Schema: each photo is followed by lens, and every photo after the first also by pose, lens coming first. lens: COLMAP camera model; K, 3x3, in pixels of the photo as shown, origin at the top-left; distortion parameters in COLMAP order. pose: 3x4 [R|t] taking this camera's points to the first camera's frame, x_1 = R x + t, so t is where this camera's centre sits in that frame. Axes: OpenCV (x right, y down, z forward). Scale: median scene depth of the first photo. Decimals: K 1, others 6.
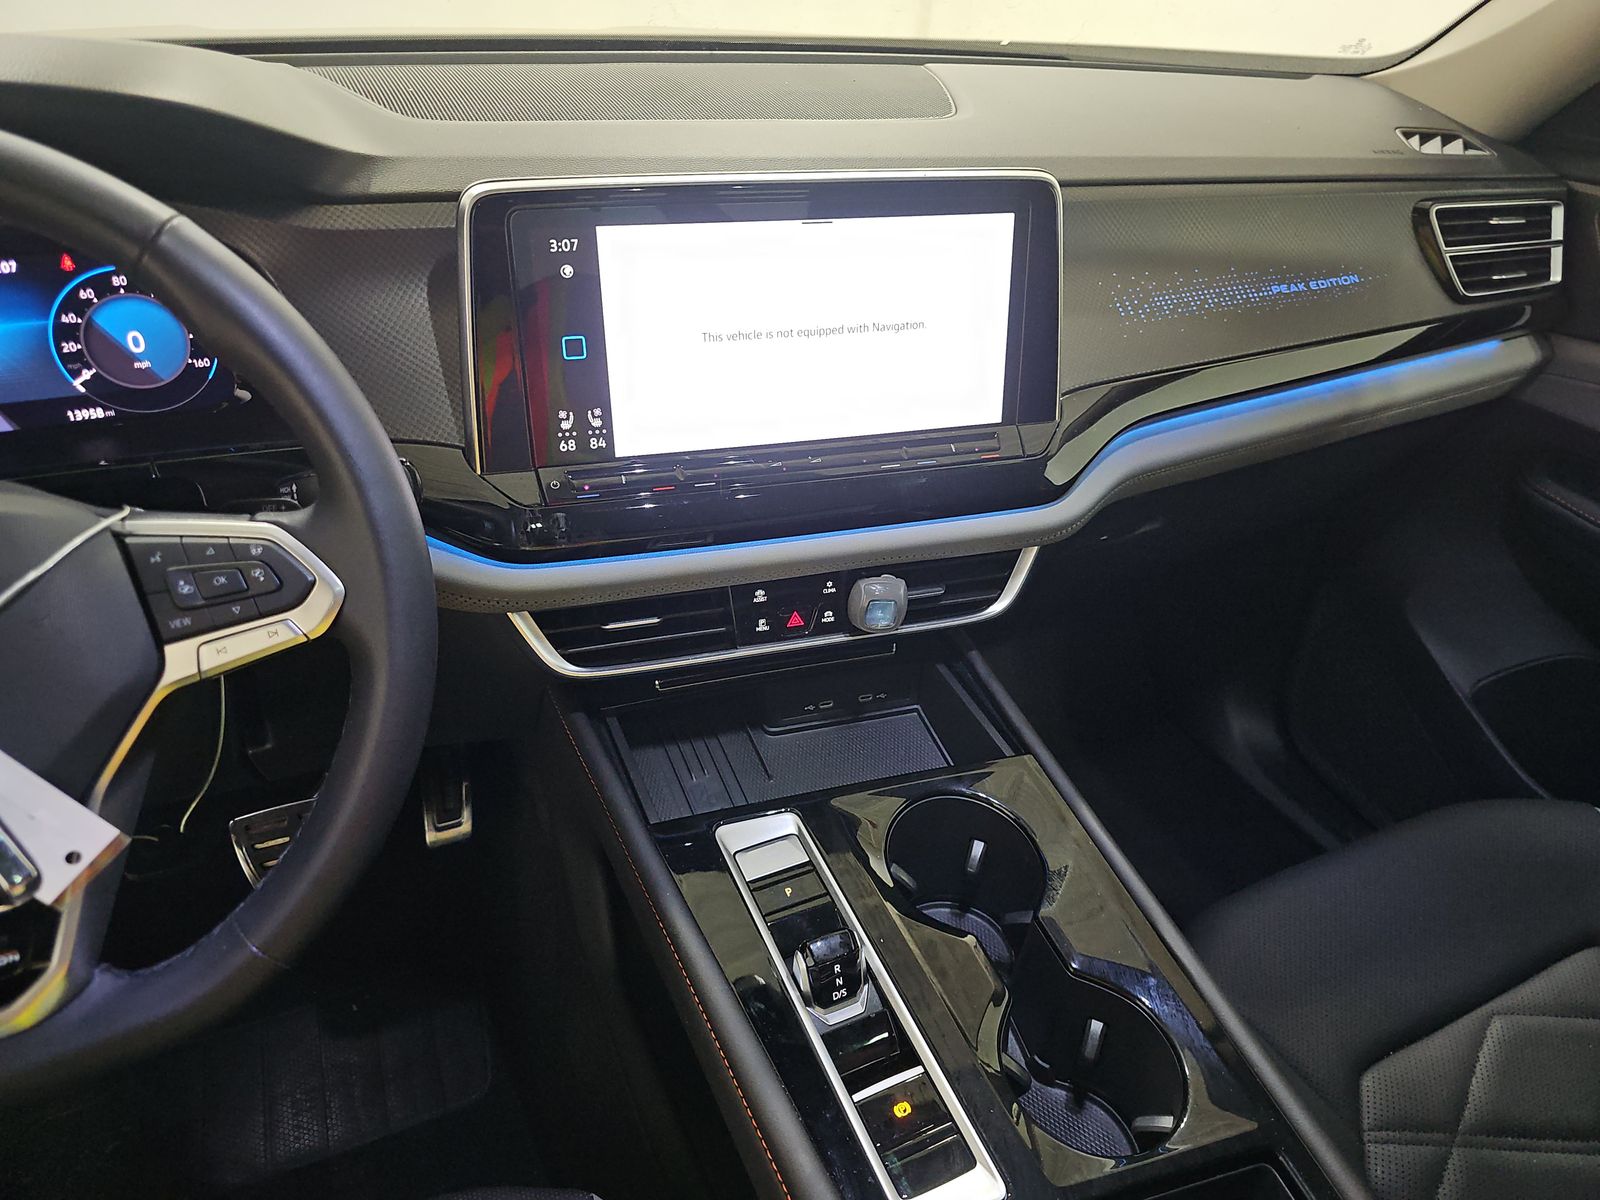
lens RADIAL K [[1079.7, 0, 796.6], [0, 1079.7, 586.3], [0, 0, 1]] dist [0.036711, -0.021928]
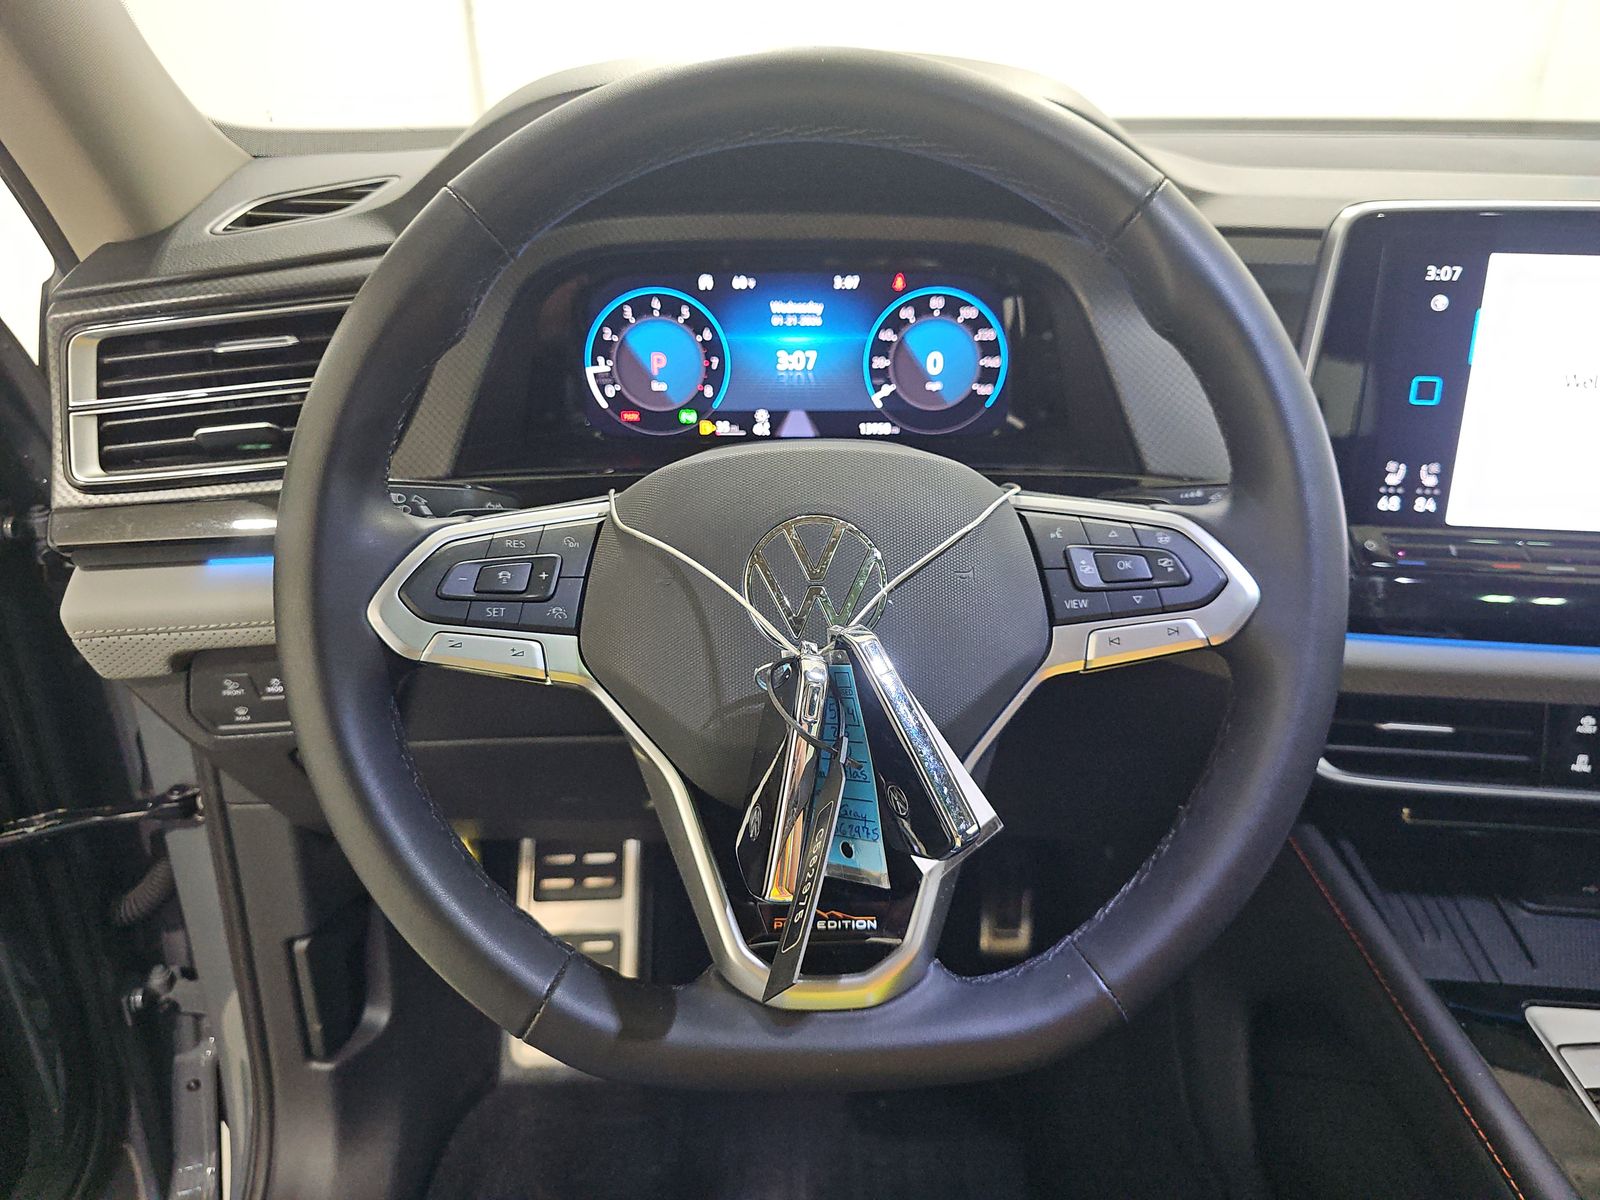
lens RADIAL K [[1079.7, 0, 795.2], [0, 1079.7, 595.8], [0, 0, 1]] dist [0.036711, -0.021928]
pose [[0.922484, 0.130303, -0.363379, -0.331280], [-0.180306, 0.977760, -0.107118, 0.122078], [0.341340, 0.164334, 0.925463, 0.054089]]
